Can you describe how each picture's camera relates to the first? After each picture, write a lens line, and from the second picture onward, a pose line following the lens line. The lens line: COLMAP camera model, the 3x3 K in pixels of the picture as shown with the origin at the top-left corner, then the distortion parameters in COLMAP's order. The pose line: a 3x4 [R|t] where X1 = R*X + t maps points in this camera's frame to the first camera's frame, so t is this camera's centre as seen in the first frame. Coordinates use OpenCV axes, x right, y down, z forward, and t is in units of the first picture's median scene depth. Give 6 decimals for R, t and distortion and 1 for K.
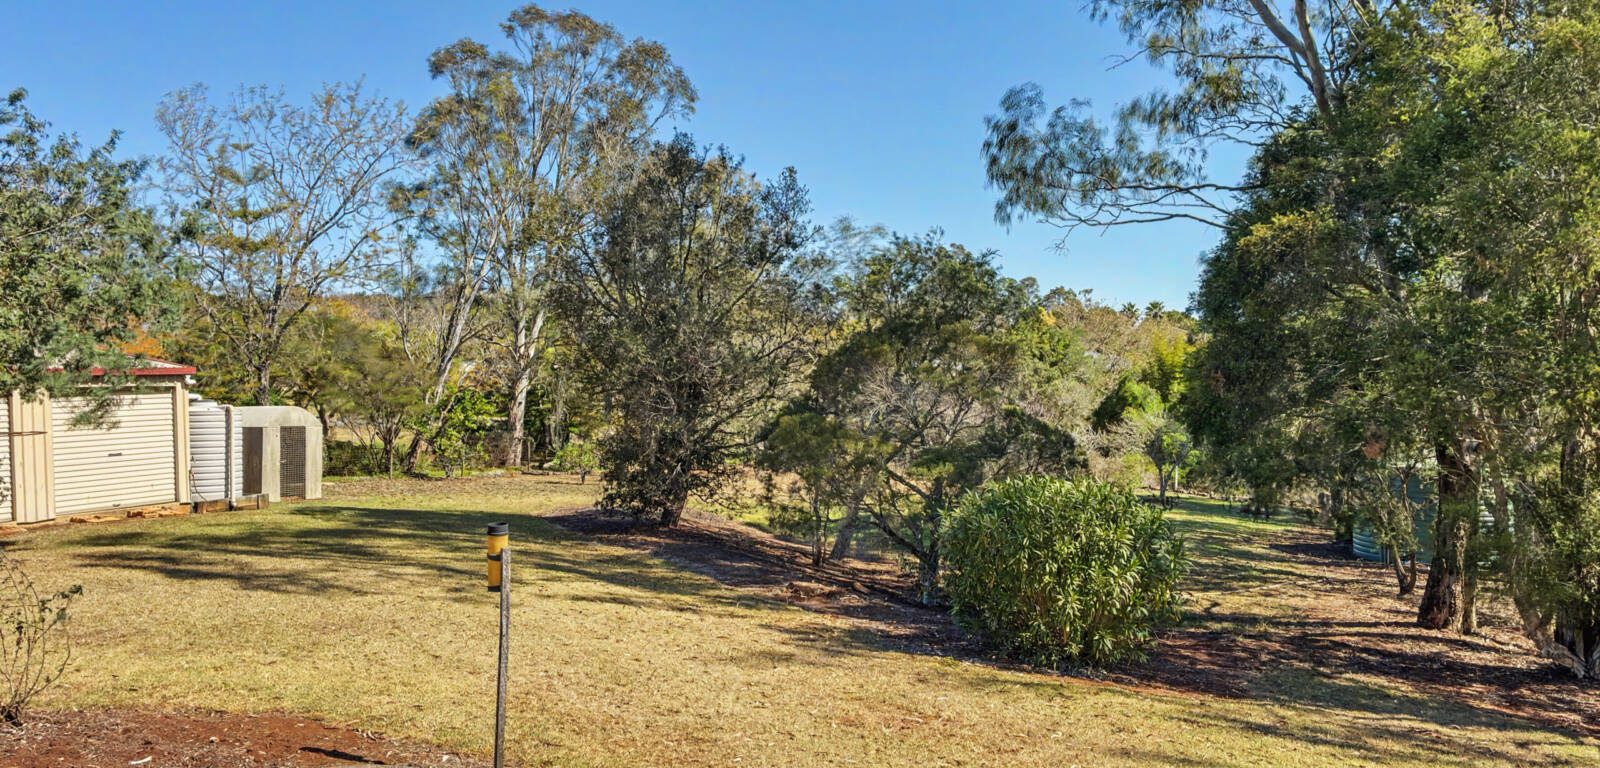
lens RADIAL K [[1219.4, 0, 798.9], [0, 1219.4, 378.2], [0, 0, 1]] dist [0.011377, 0.000886]
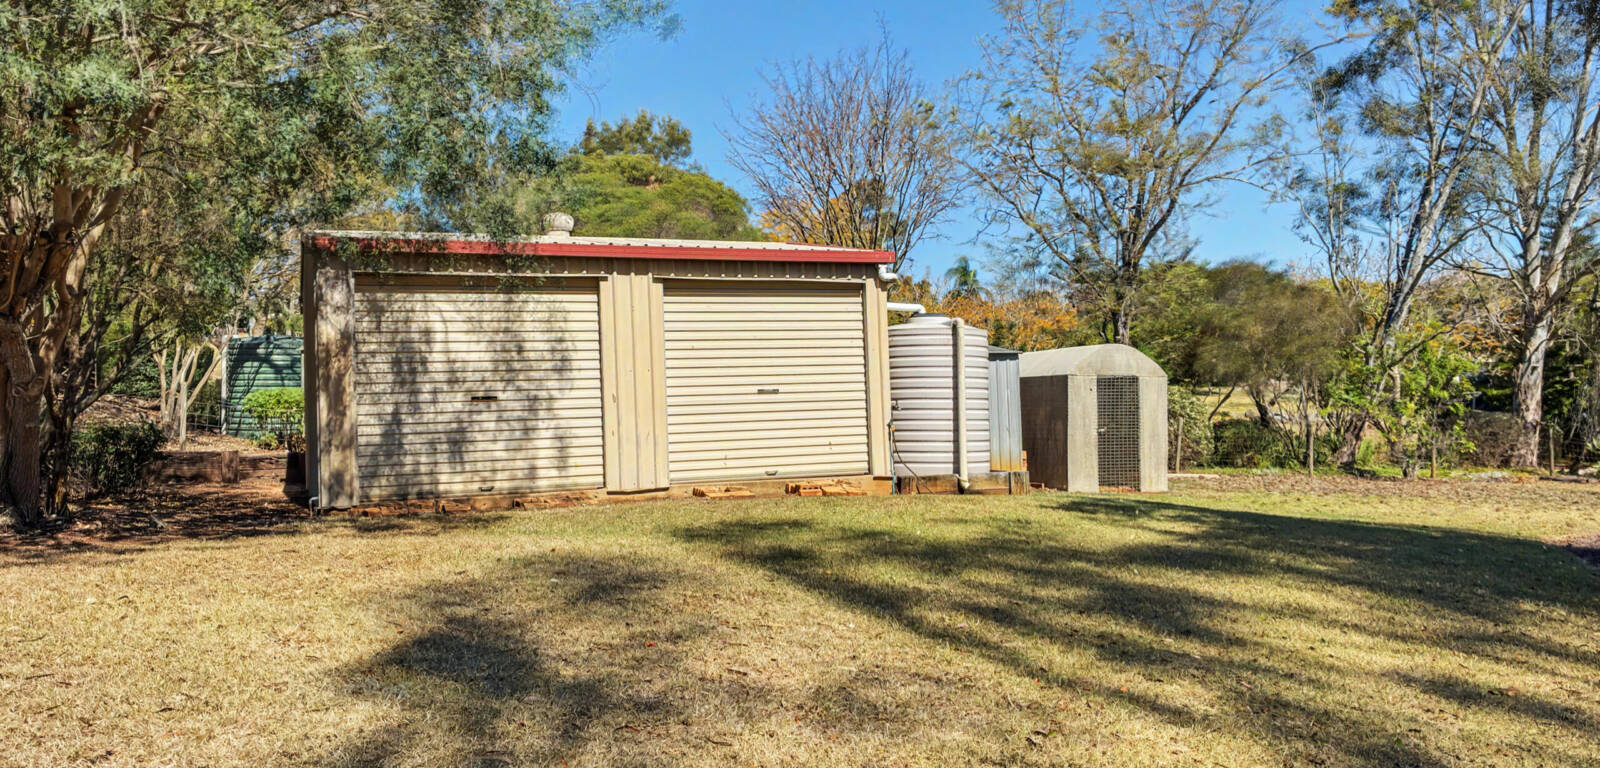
lens RADIAL K [[1219.4, 0, 795.0], [0, 1219.4, 383.2], [0, 0, 1]] dist [0.011377, 0.000886]
pose [[0.713779, -0.016325, -0.700181, -0.089965], [0.011224, 0.999867, -0.011870, 0.050407], [0.700281, 0.000613, 0.713867, 0.436998]]
